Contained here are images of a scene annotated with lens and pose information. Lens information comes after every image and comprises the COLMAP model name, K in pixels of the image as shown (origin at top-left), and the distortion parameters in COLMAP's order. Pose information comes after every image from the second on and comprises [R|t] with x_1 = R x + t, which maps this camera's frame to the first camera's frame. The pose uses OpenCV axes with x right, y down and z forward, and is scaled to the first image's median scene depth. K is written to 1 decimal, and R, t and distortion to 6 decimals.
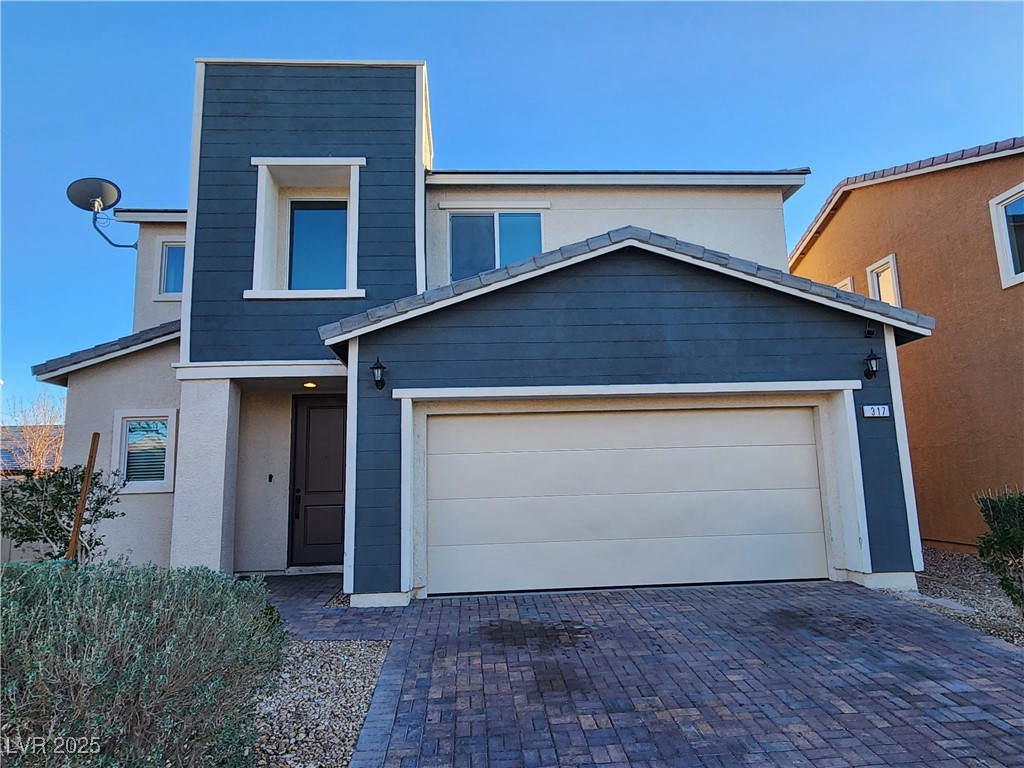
lens RADIAL K [[642.9, 0, 512.0], [0, 642.9, 384.0], [0, 0, 1]] dist [-0.000099, 0.001040]
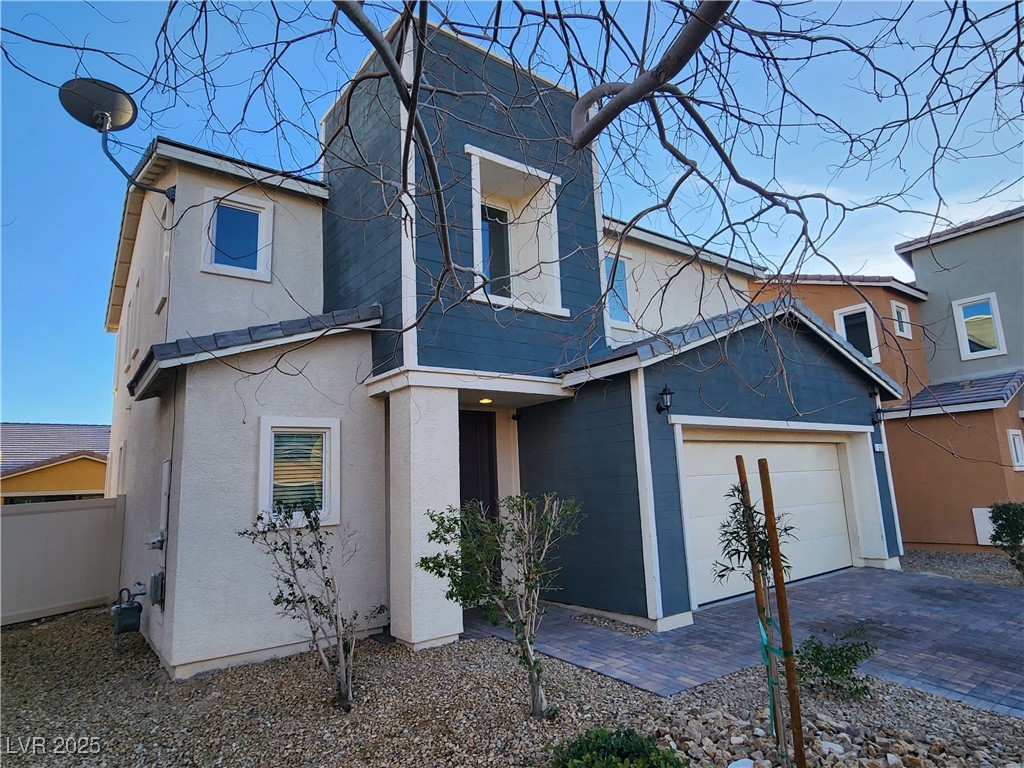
lens RADIAL K [[586.0, 0, 512.0], [0, 586.0, 384.0], [0, 0, 1]] dist [-0.002536, -0.000619]
pose [[0.839059, 0.085383, 0.537299, -0.863021], [-0.061993, 0.996180, -0.061496, 0.031413], [-0.540498, 0.018290, 0.841147, 0.322233]]
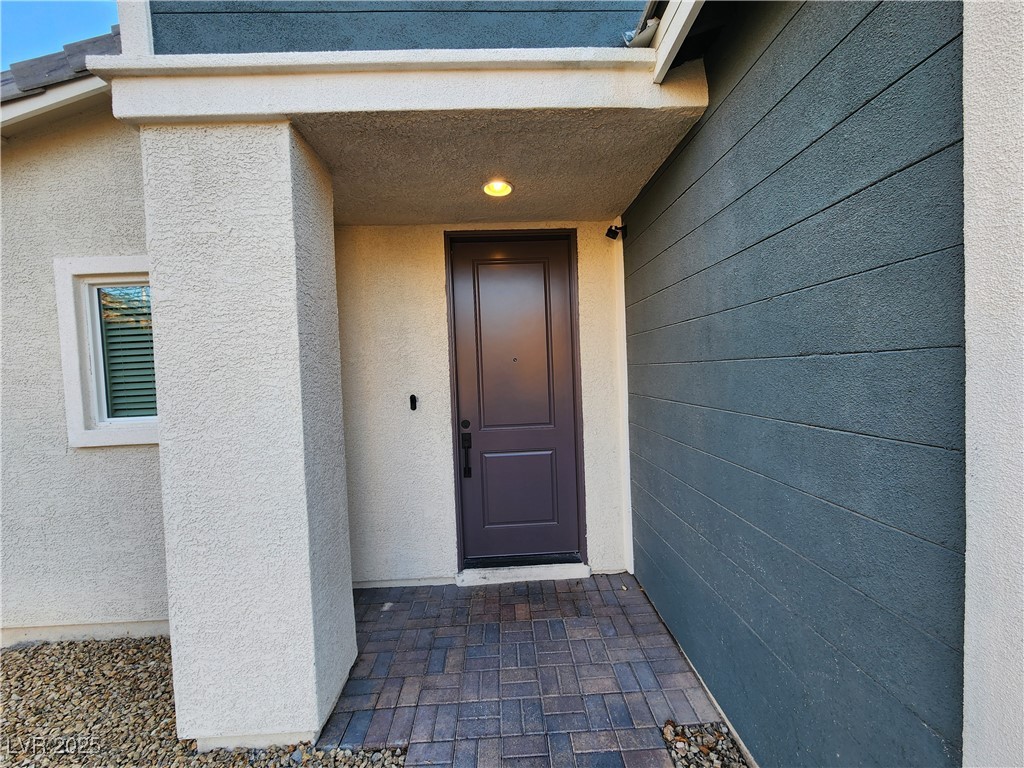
lens RADIAL K [[414.5, 0, 521.6], [0, 414.5, 383.9], [0, 0, 1]] dist [-0.003015, -0.000282]
pose [[0.999593, -0.012041, -0.025851, -0.344435], [0.016736, 0.981664, 0.189881, 0.088419], [0.023091, -0.190237, 0.981467, 0.838434]]
